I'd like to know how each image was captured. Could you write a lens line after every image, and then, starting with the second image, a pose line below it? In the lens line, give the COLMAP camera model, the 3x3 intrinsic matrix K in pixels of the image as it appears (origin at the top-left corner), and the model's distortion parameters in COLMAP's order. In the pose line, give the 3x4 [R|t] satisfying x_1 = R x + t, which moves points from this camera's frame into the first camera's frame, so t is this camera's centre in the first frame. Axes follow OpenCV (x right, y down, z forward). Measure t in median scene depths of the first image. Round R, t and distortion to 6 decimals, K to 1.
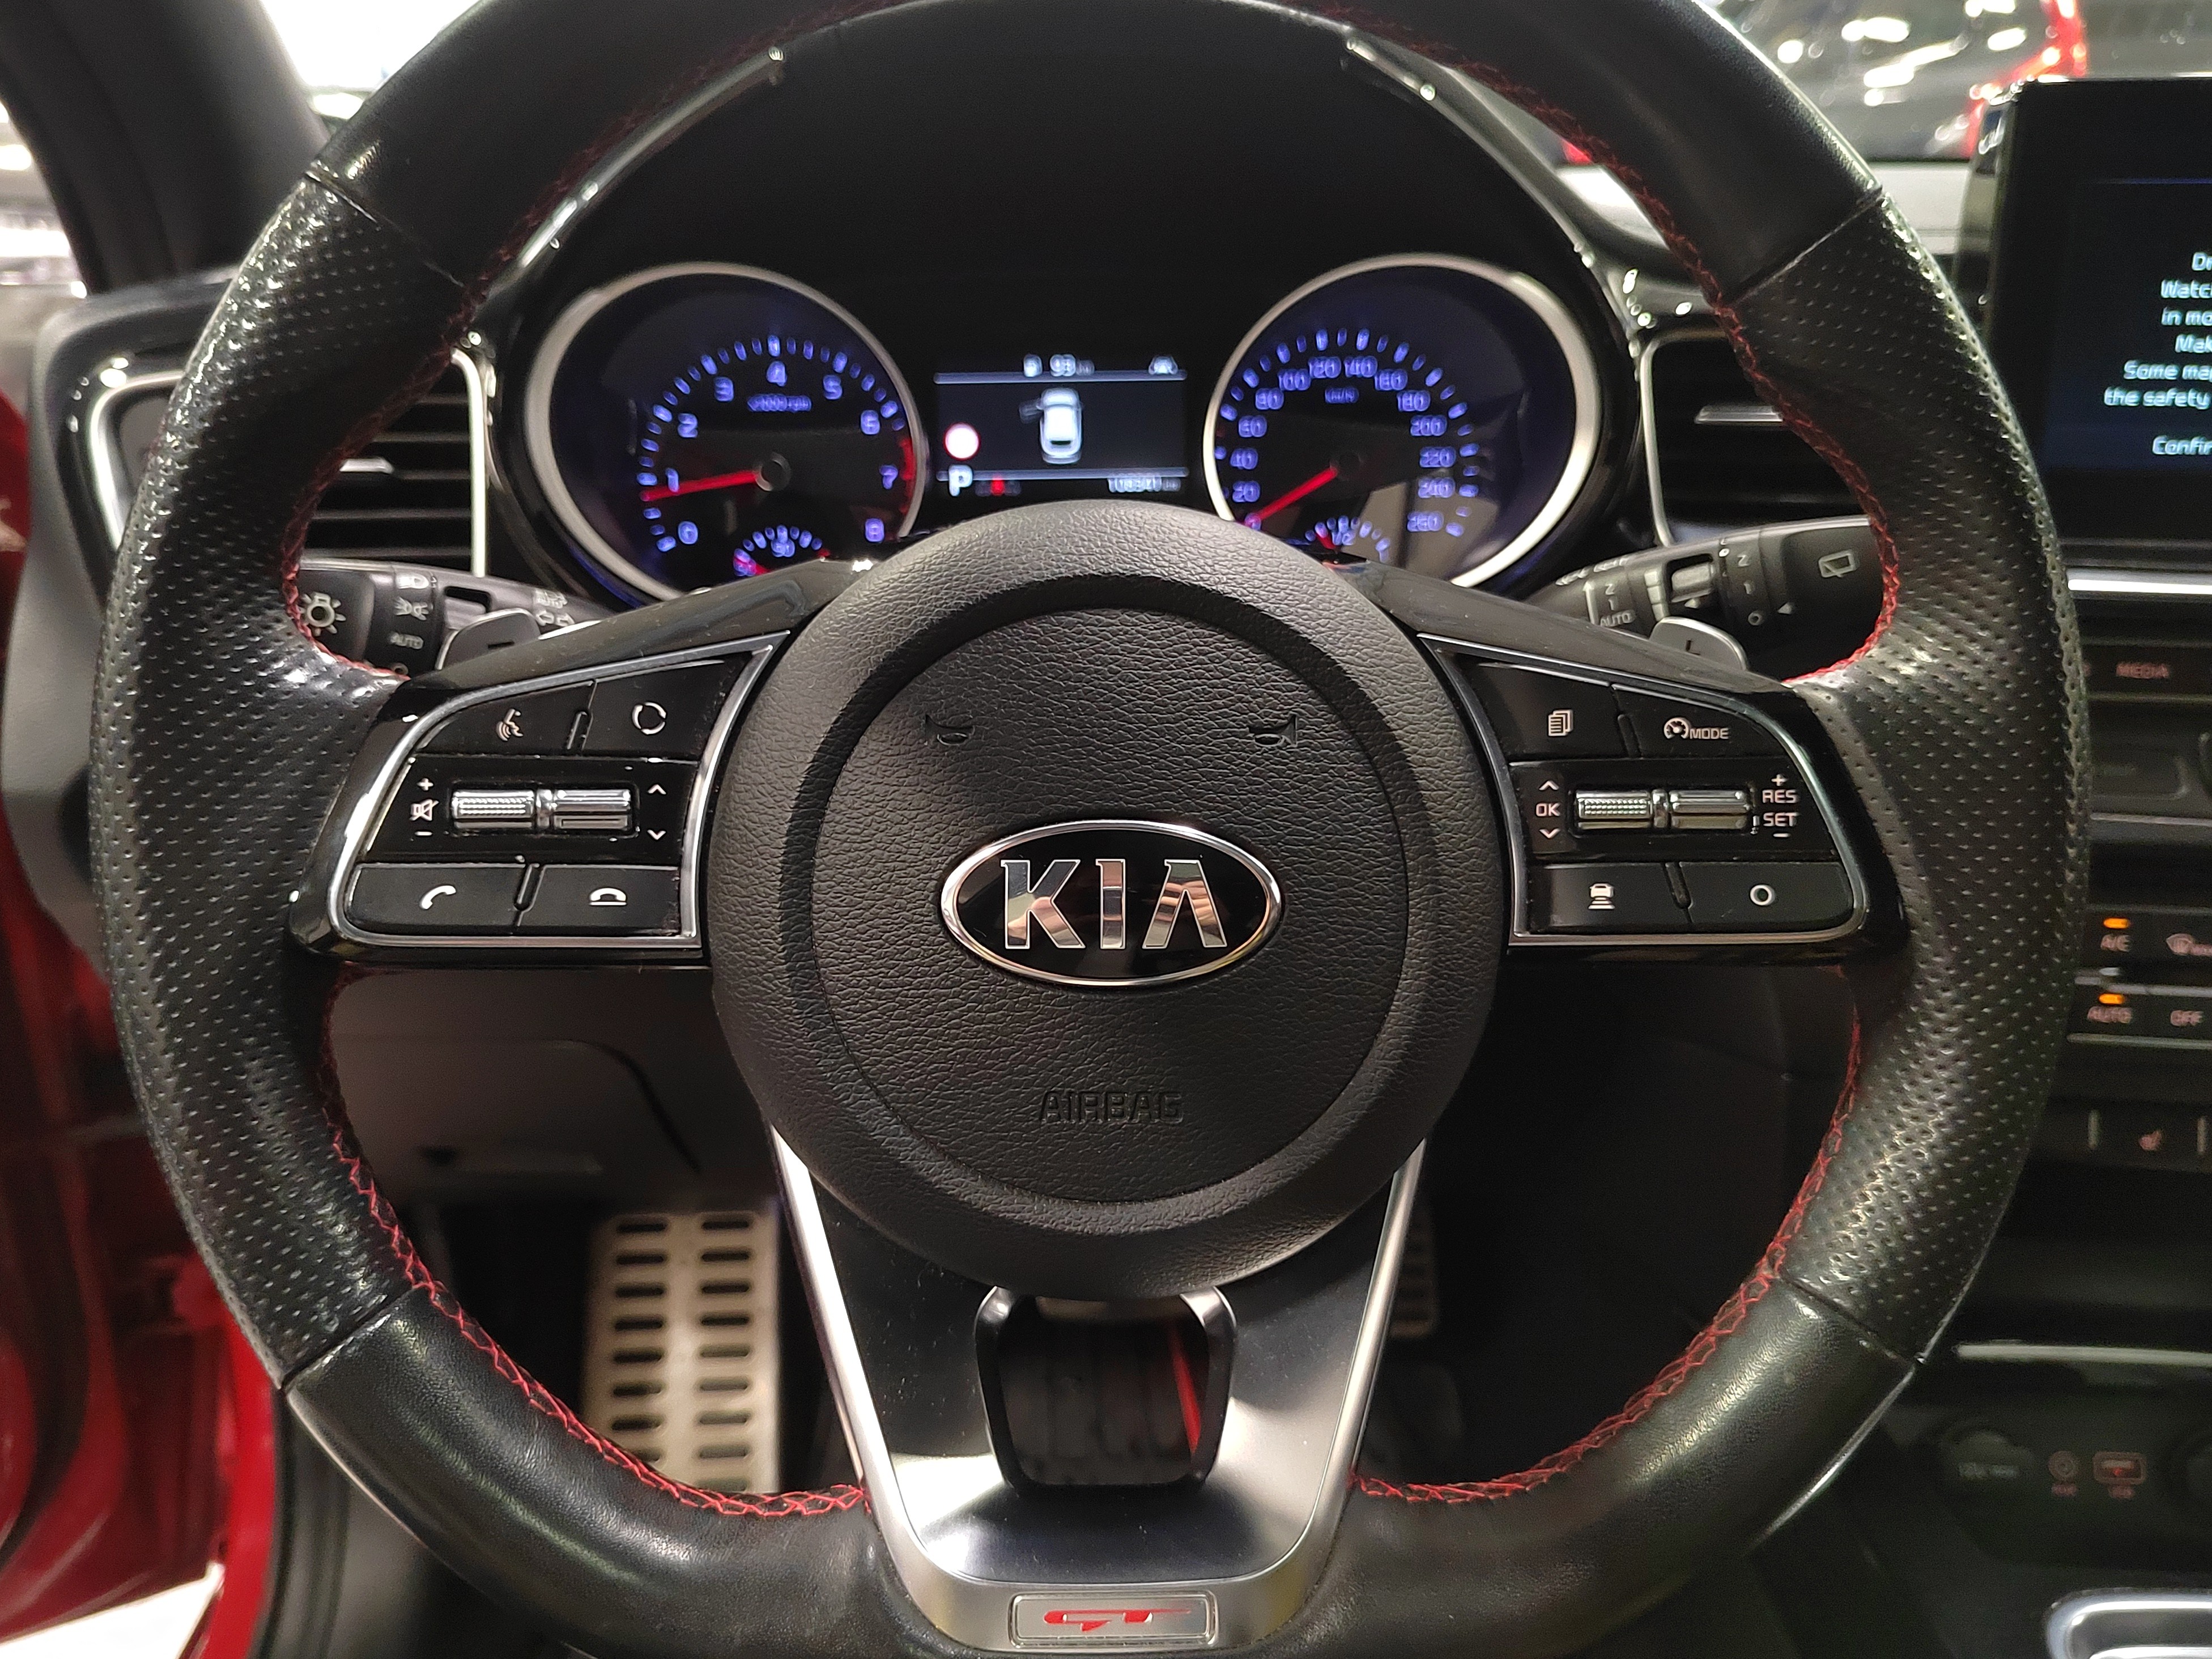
lens RADIAL K [[1769.3, 0, 1112.0], [0, 1769.3, 819.4], [0, 0, 1]] dist [0.025915, 0.001613]
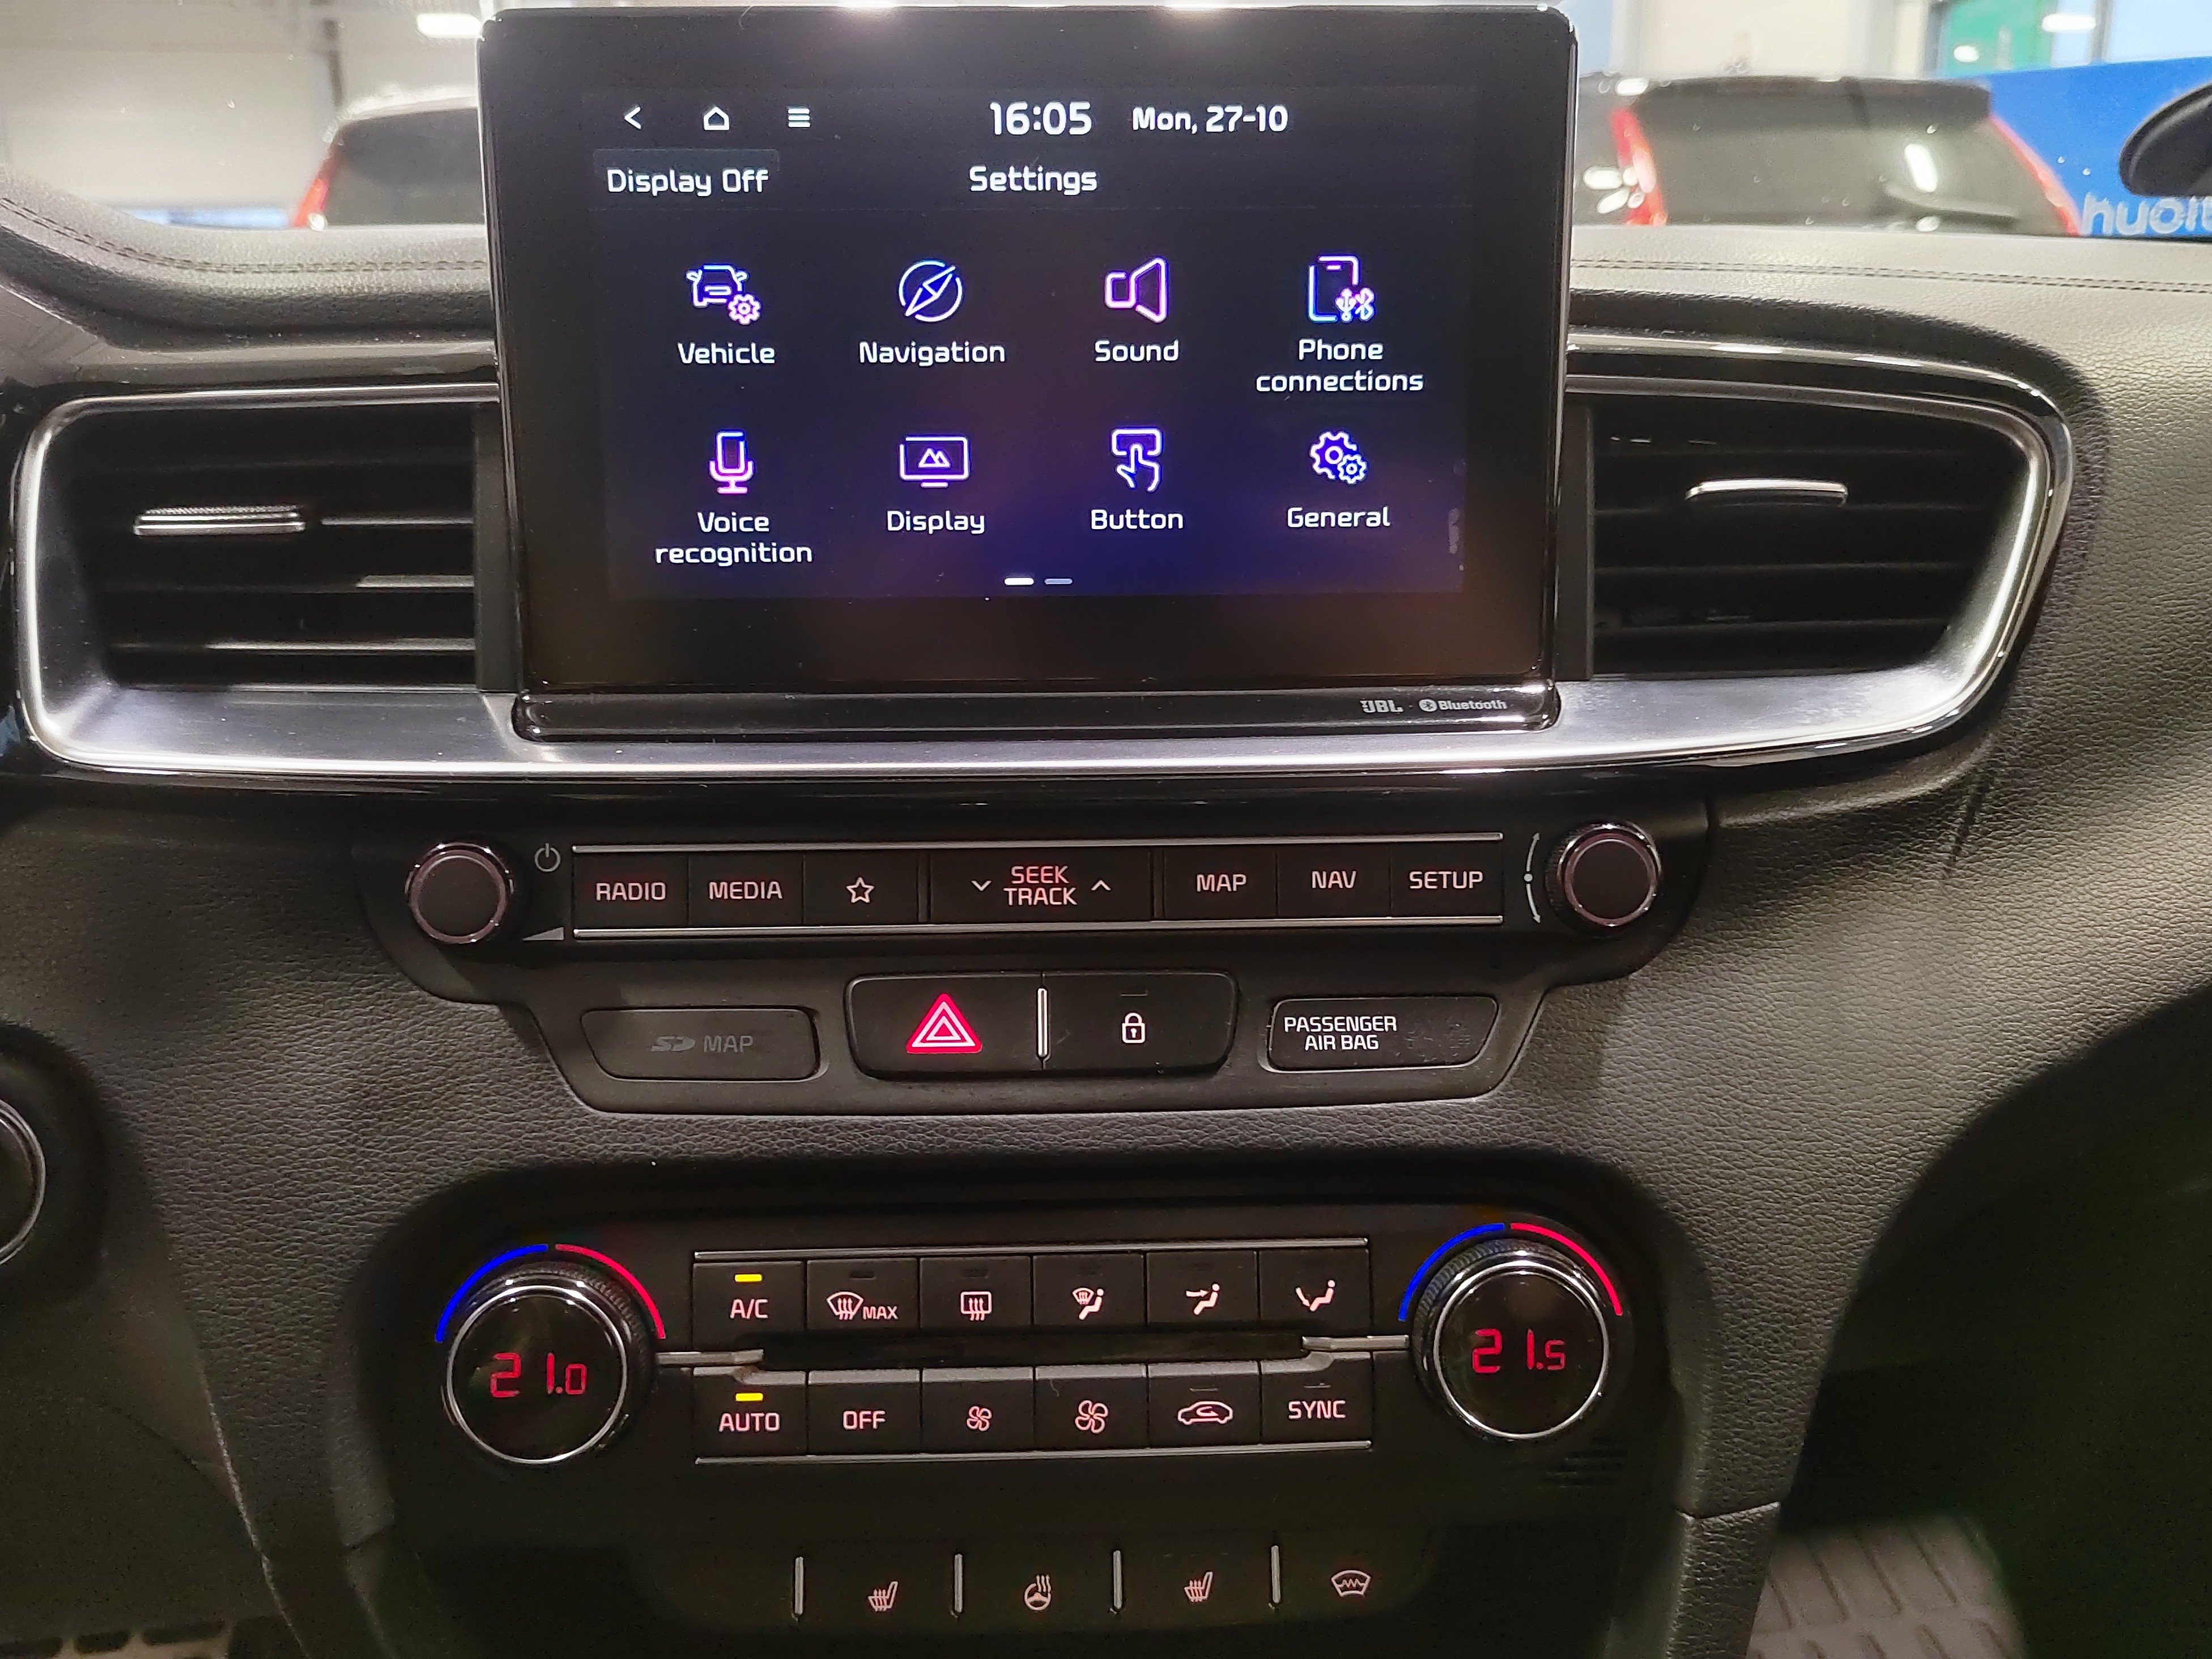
lens RADIAL K [[1769.3, 0, 1112.0], [0, 1769.3, 819.4], [0, 0, 1]] dist [0.025915, 0.001613]
pose [[0.993389, -0.039271, 0.107872, 0.827728], [0.048246, 0.995473, -0.081891, -0.062913], [-0.104168, 0.086554, 0.990786, 0.440490]]
